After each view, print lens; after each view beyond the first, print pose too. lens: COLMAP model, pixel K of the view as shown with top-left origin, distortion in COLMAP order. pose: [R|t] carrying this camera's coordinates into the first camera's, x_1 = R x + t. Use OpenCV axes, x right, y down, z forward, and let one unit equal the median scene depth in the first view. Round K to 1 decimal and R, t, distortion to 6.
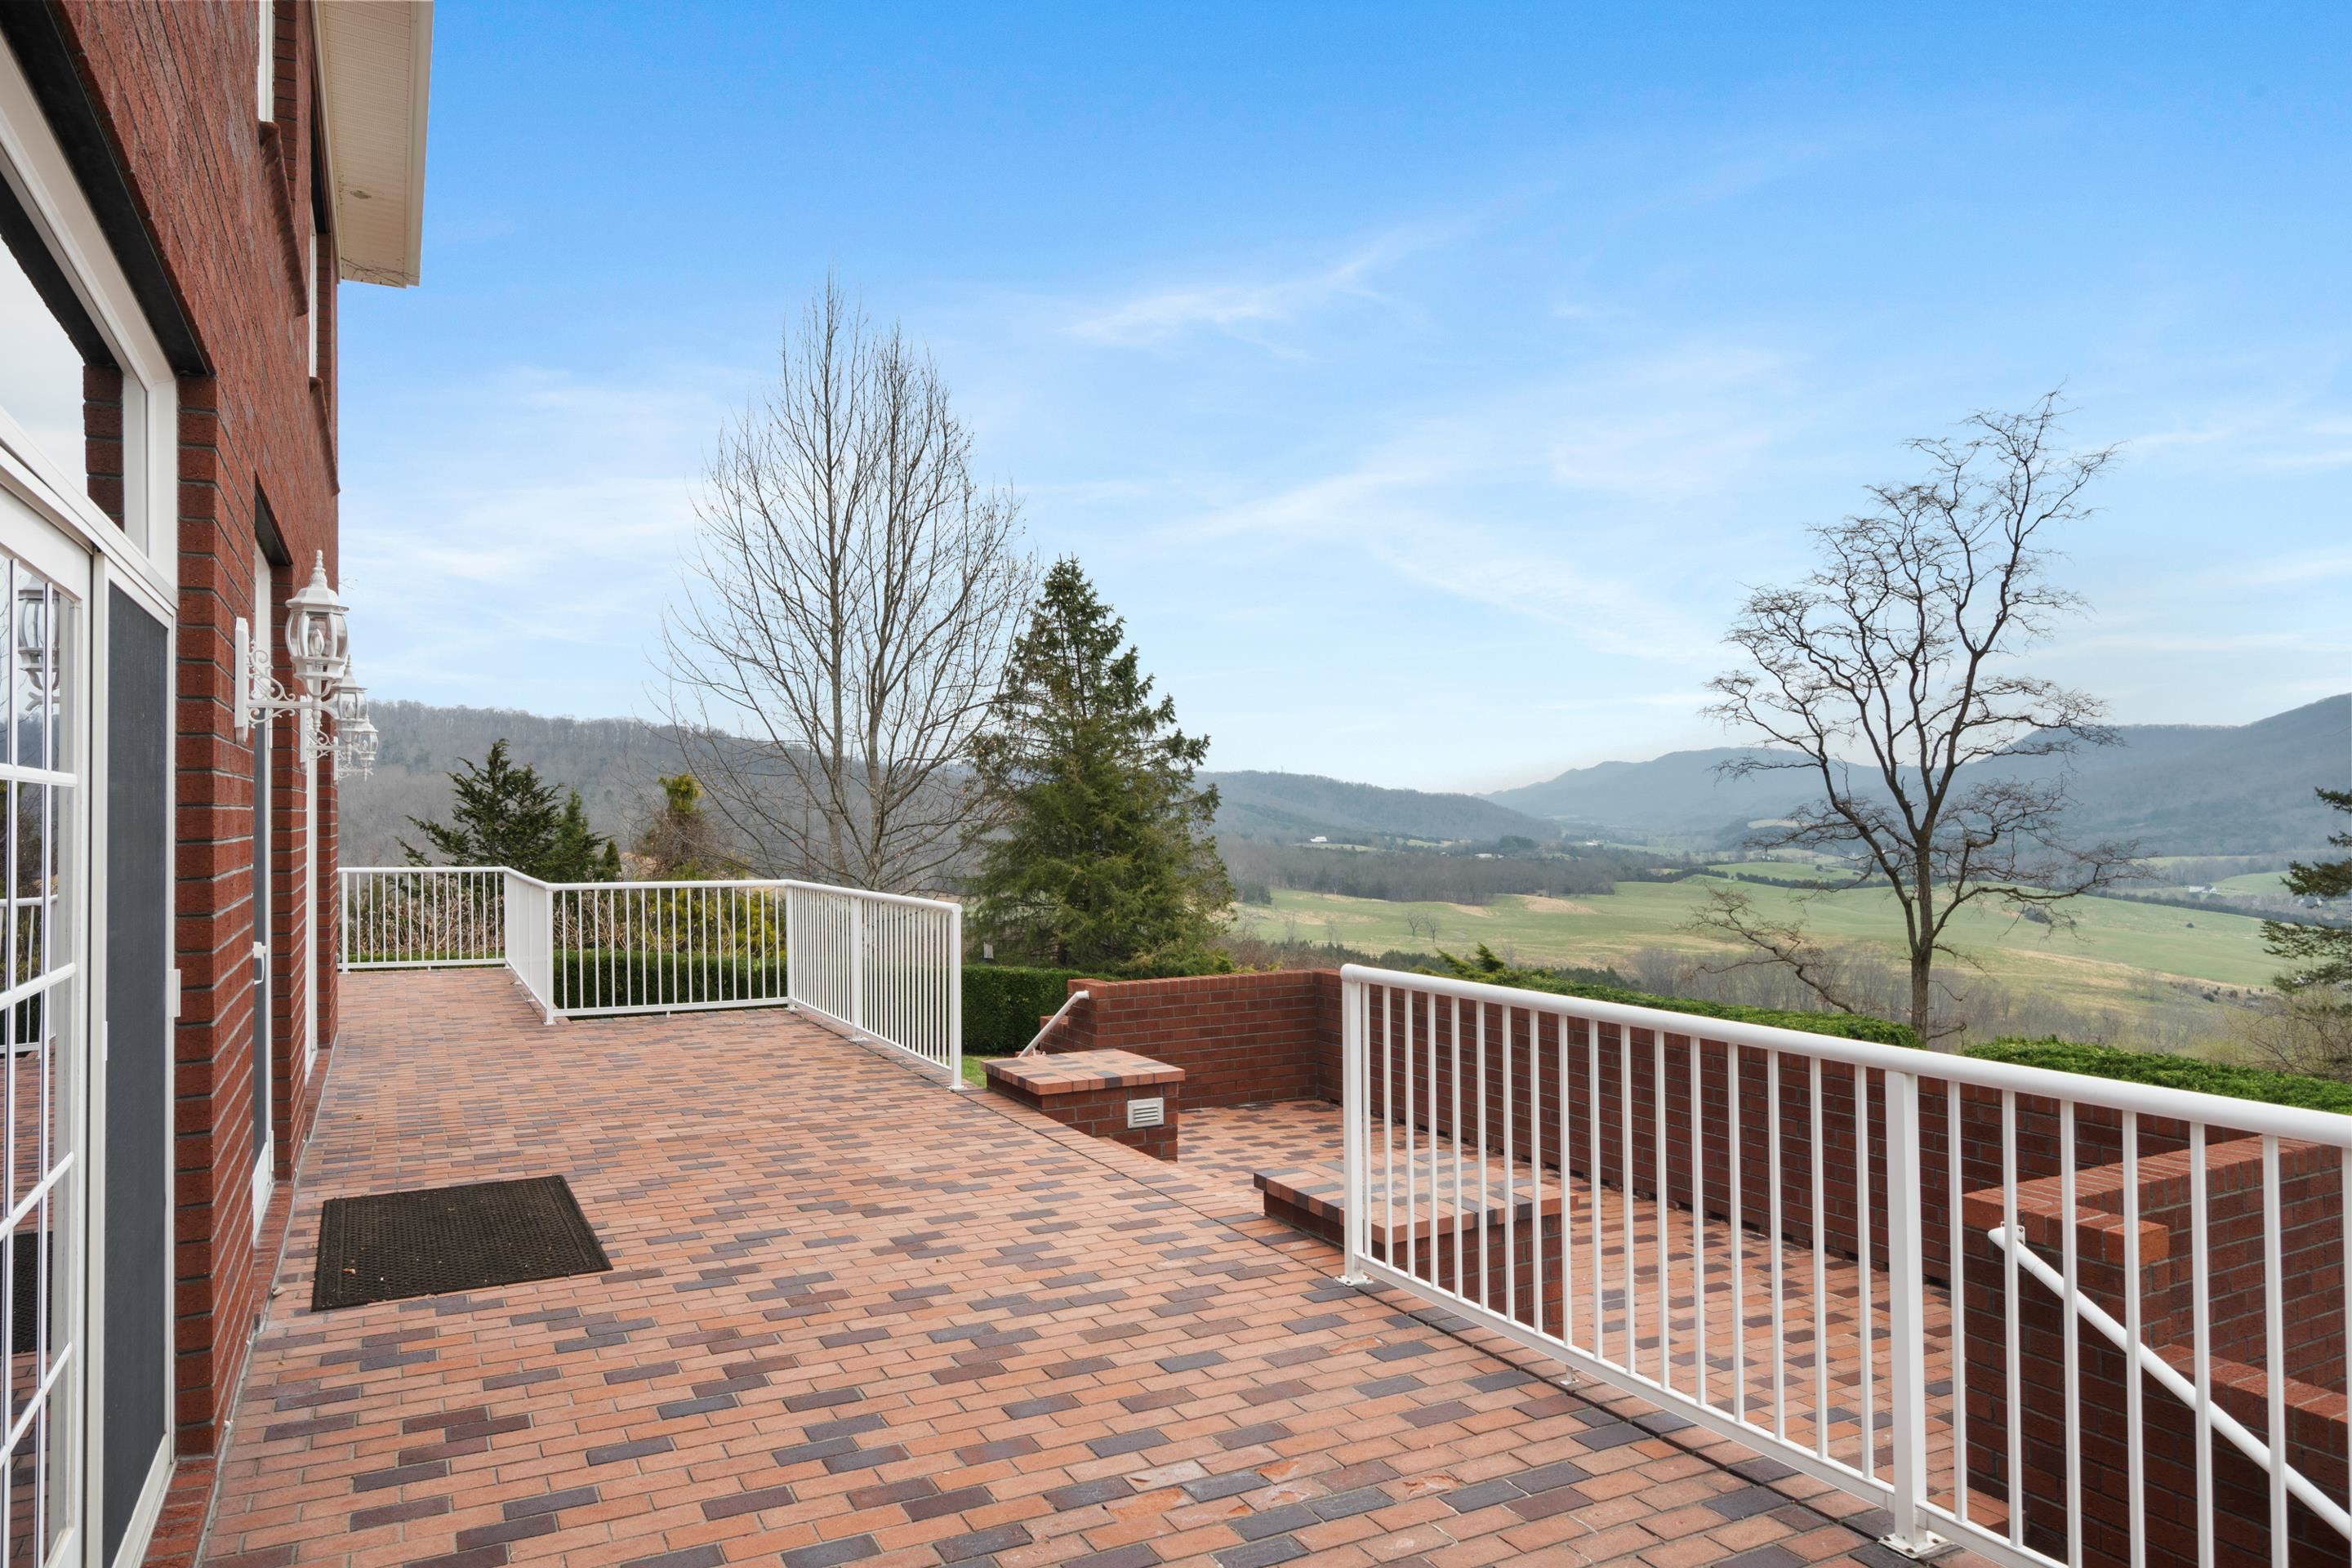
lens RADIAL K [[1482.5, 0, 1142.5], [0, 1482.5, 781.1], [0, 0, 1]] dist [0.014488, -0.018357]
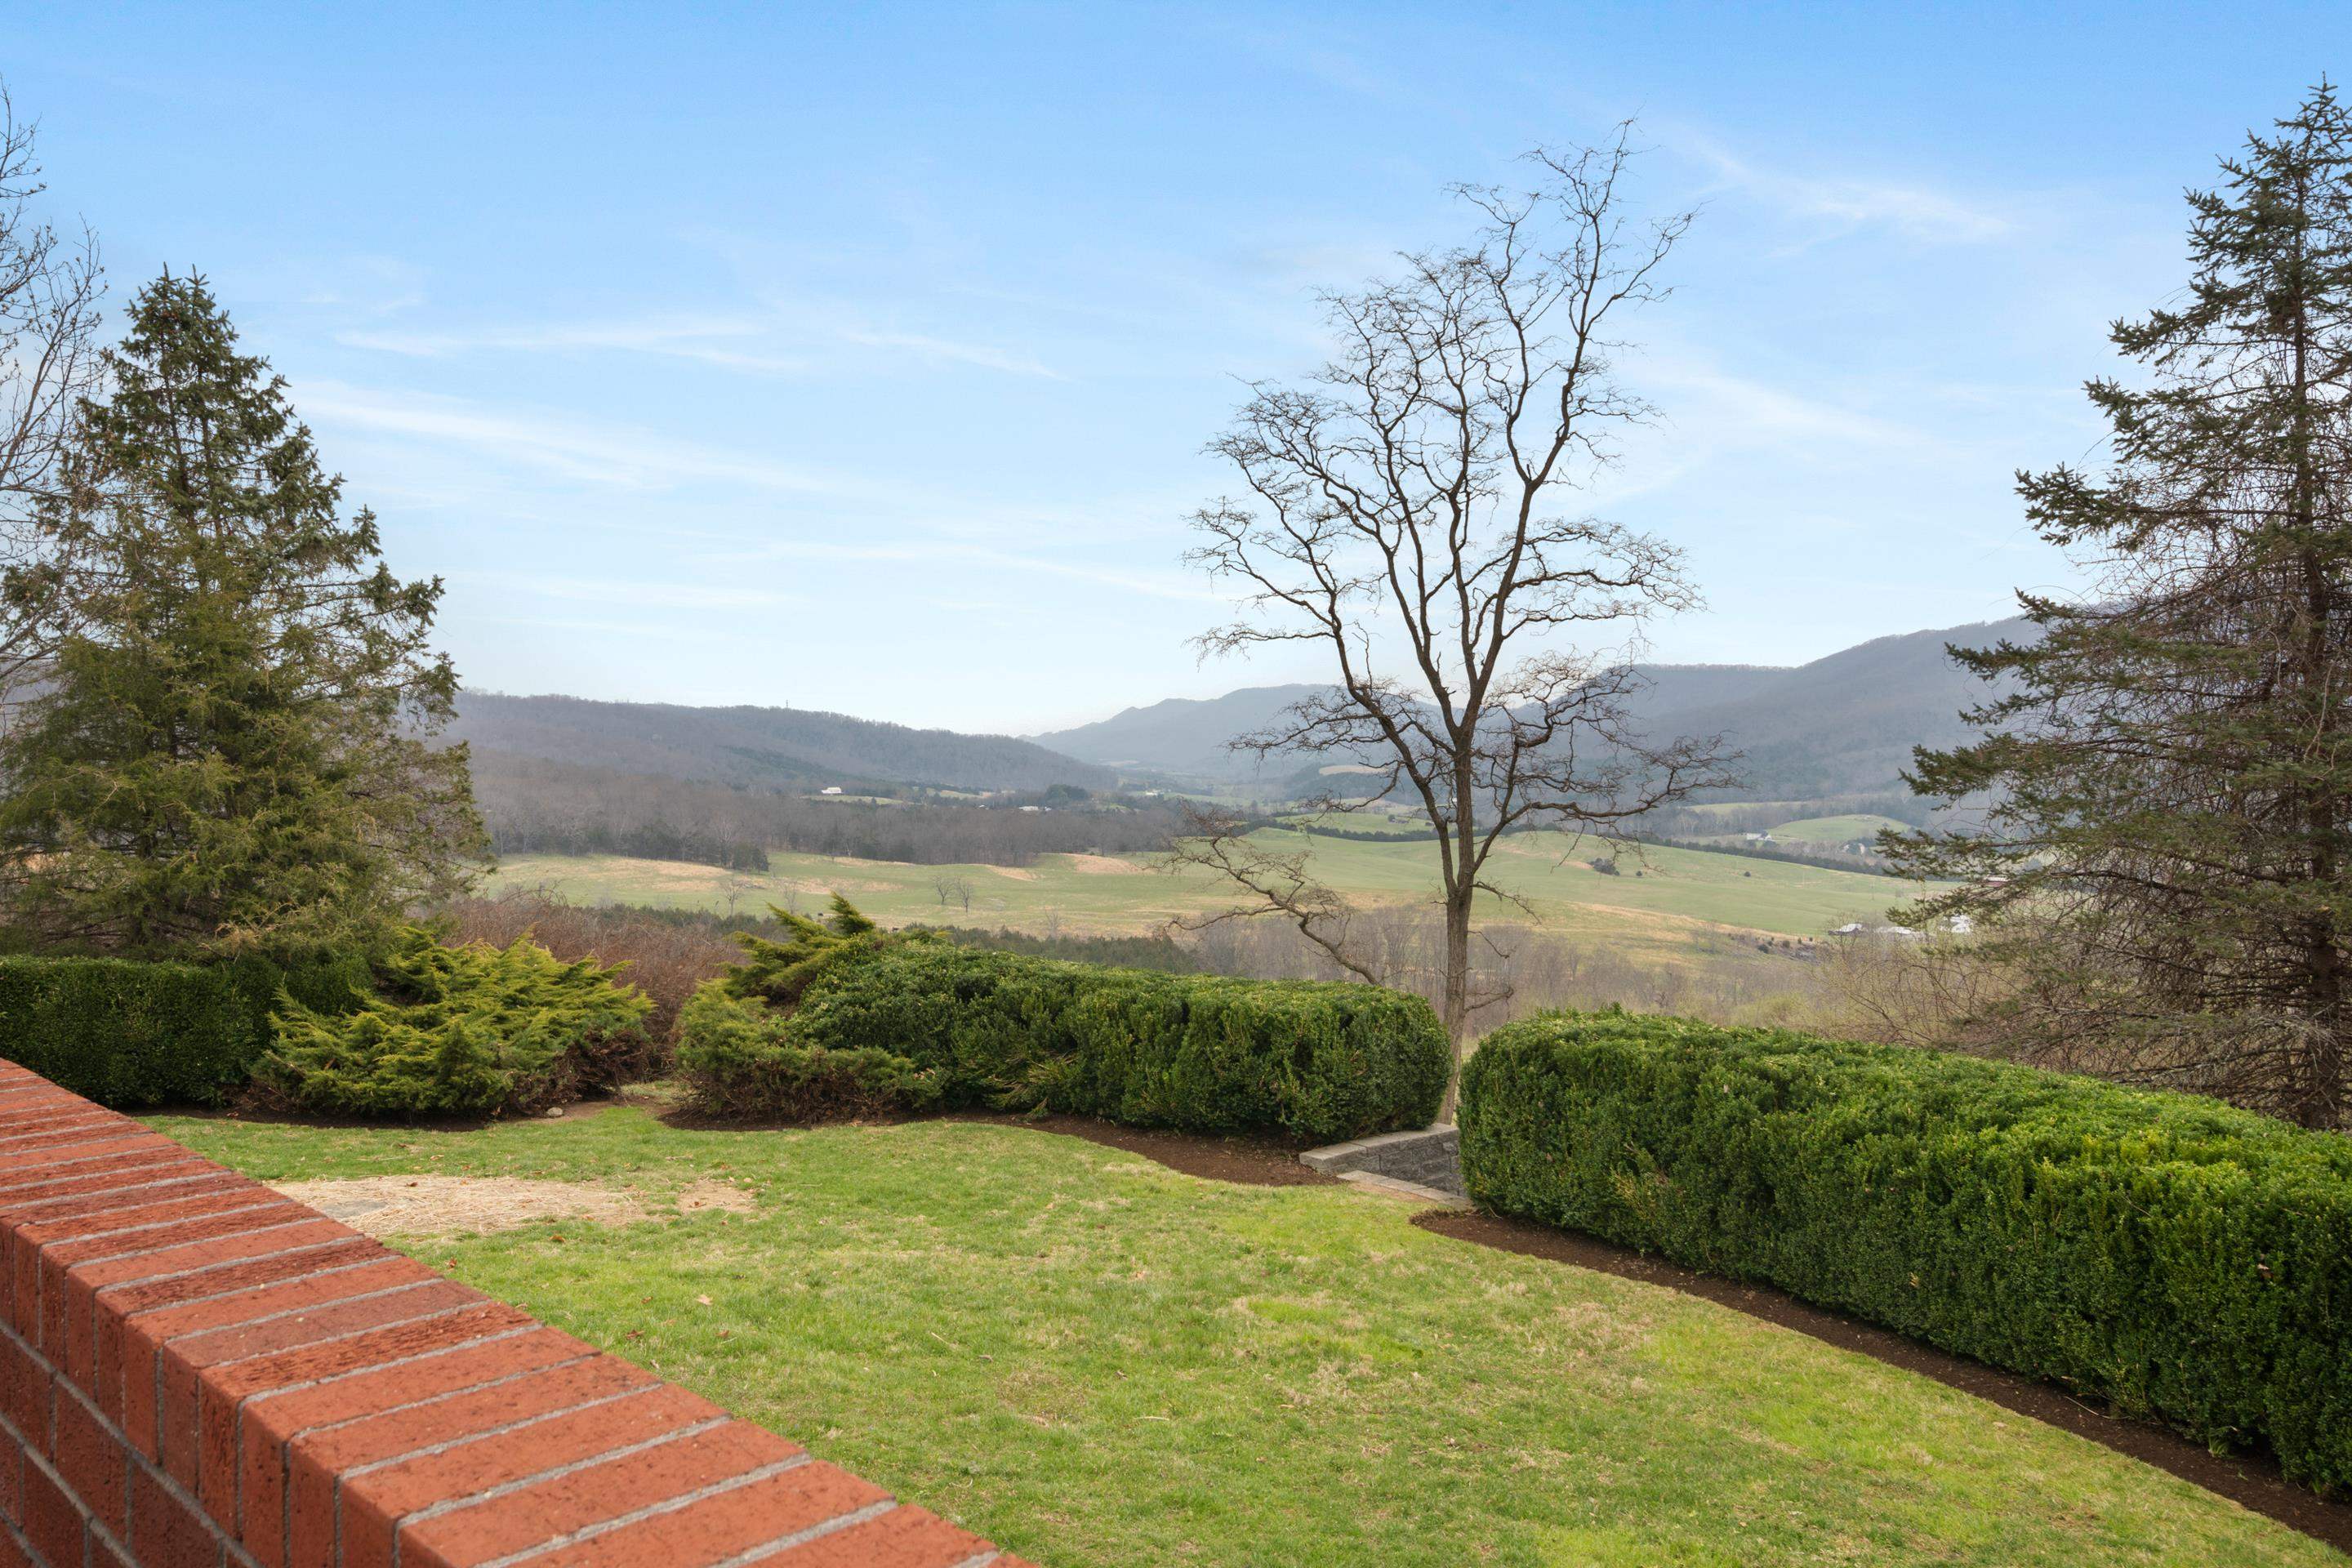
lens RADIAL K [[1754.9, 0, 1171.9], [0, 1754.9, 779.4], [0, 0, 1]] dist [0.034184, -0.020858]
pose [[0.955661, -0.003617, 0.294446, 0.130638], [-0.005395, 0.999542, 0.029788, 0.033143], [-0.294418, -0.030056, 0.955204, 0.211005]]
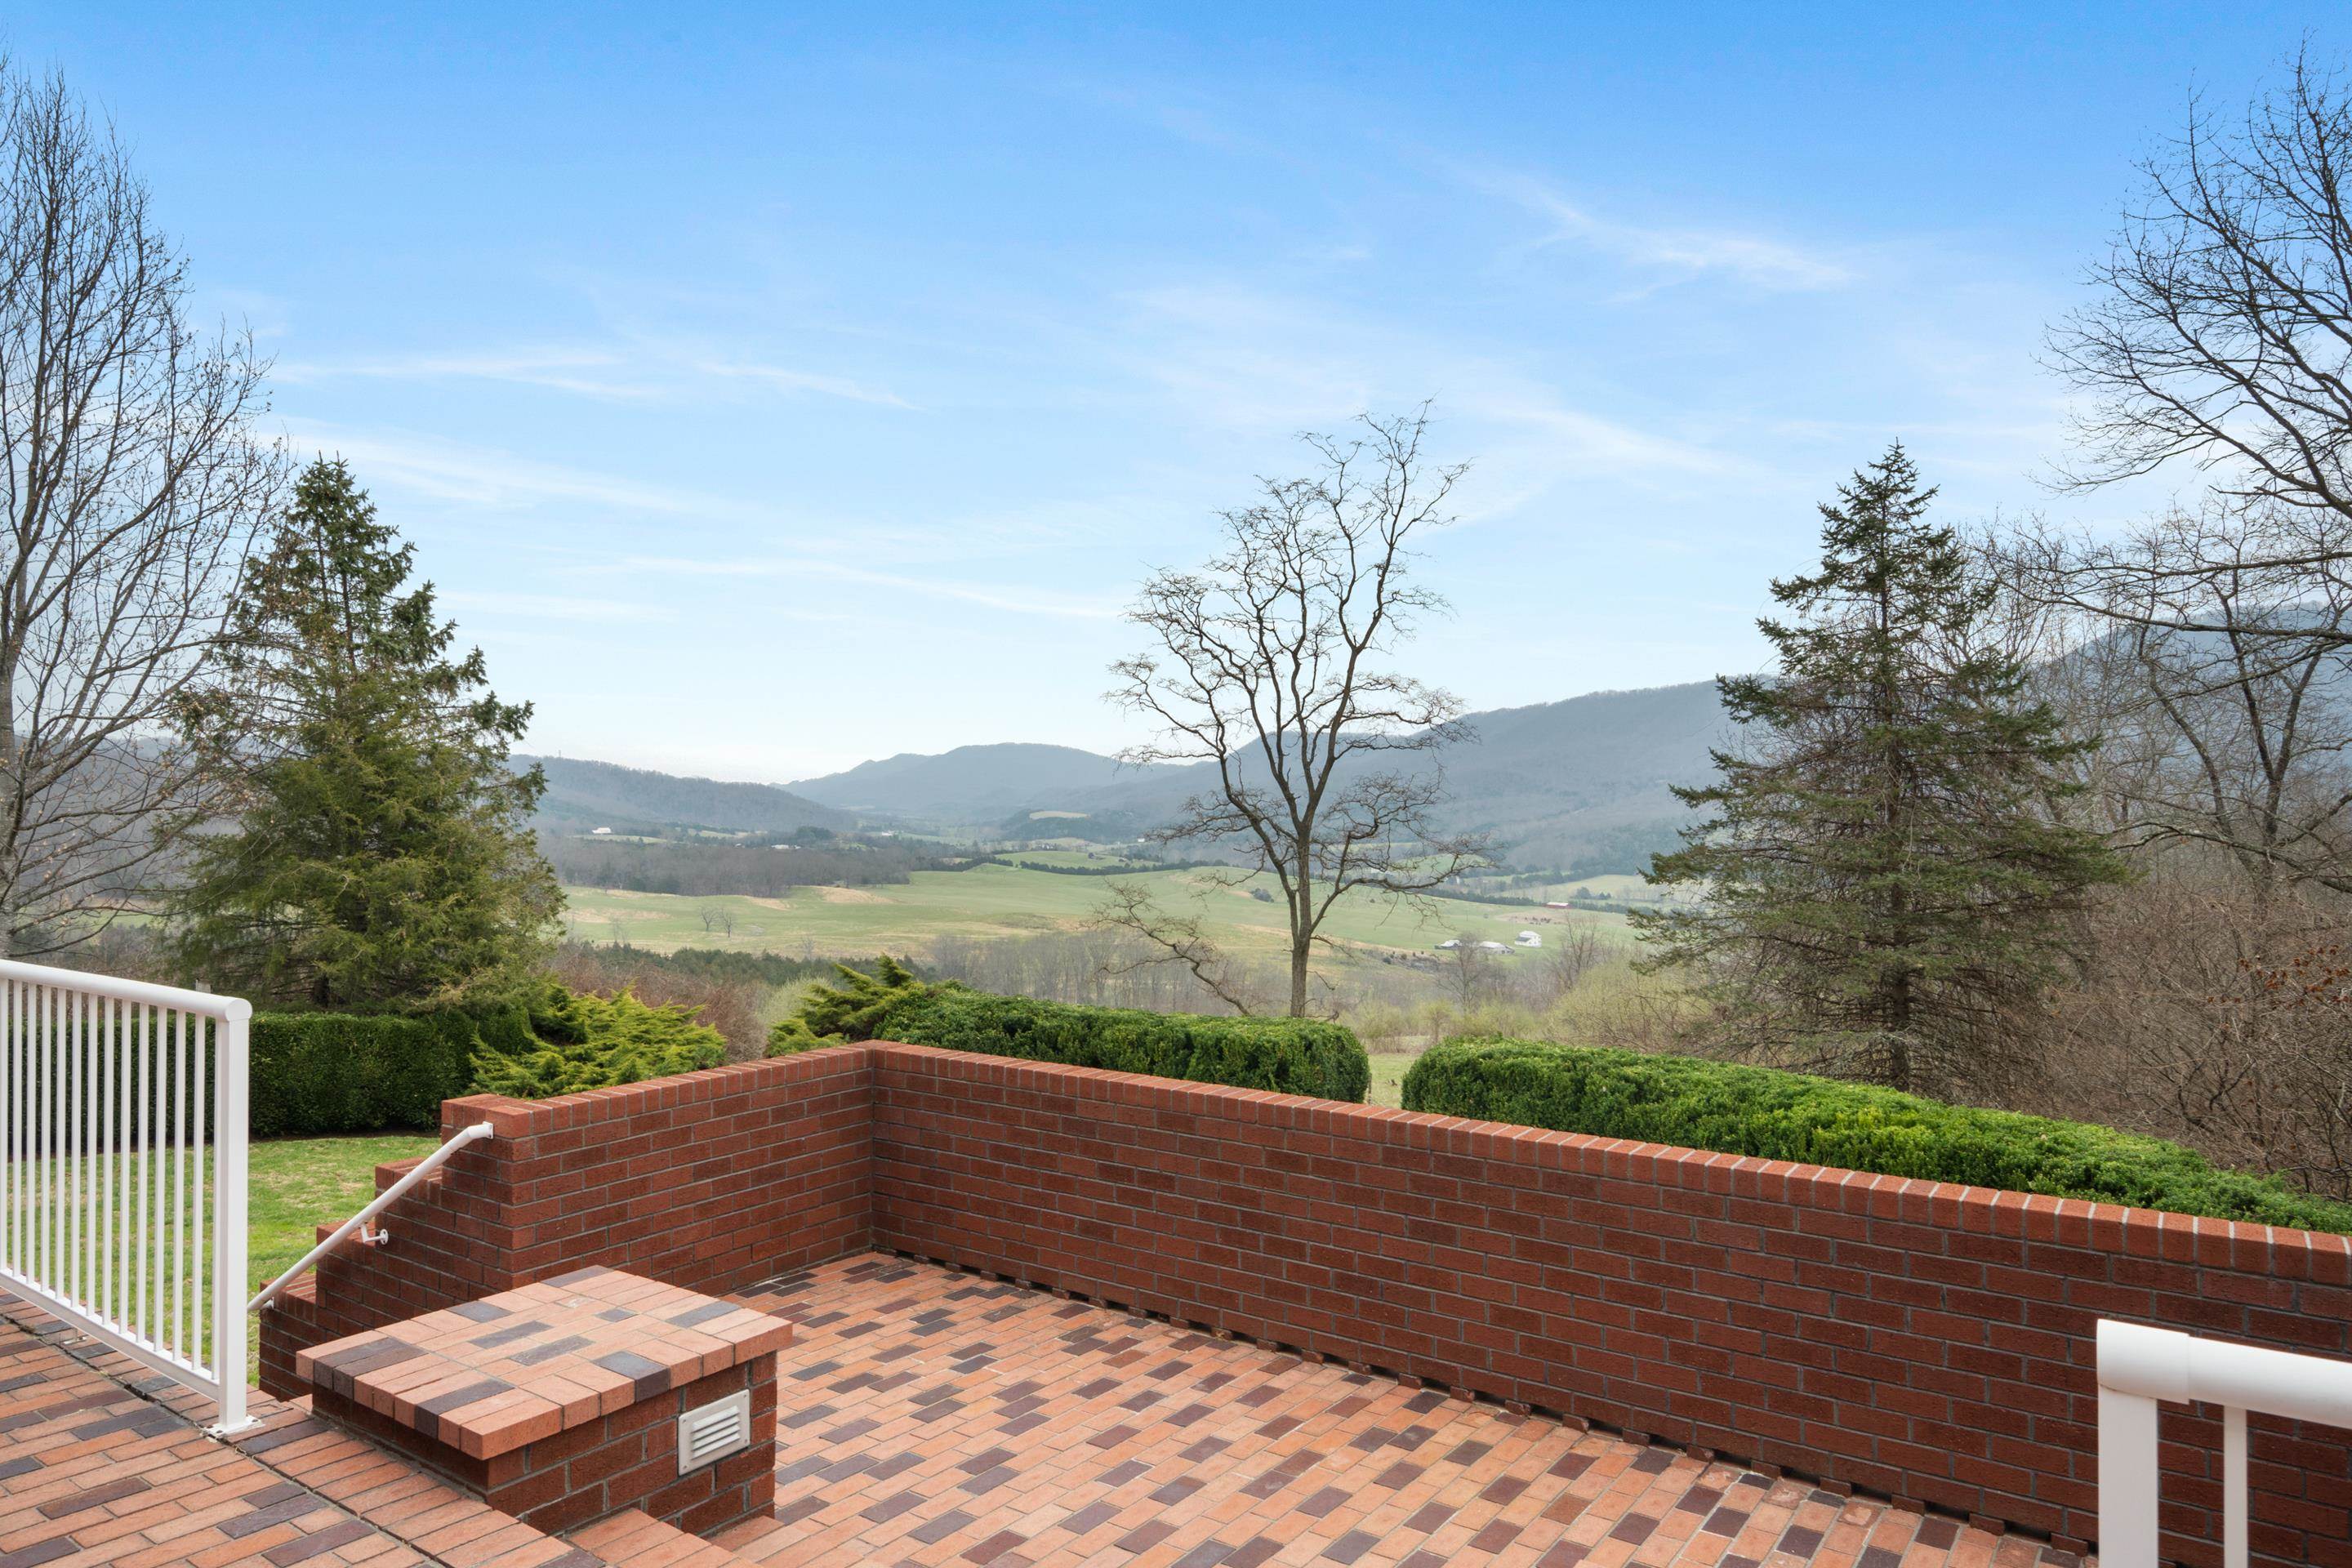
lens RADIAL K [[1482.5, 0, 1155.7], [0, 1482.5, 782.1], [0, 0, 1]] dist [0.014488, -0.018357]
pose [[0.887039, 0.013287, 0.461503, -0.027731], [-0.016546, 0.999859, 0.003017, 0.004237], [-0.461397, -0.010312, 0.887134, 0.153035]]
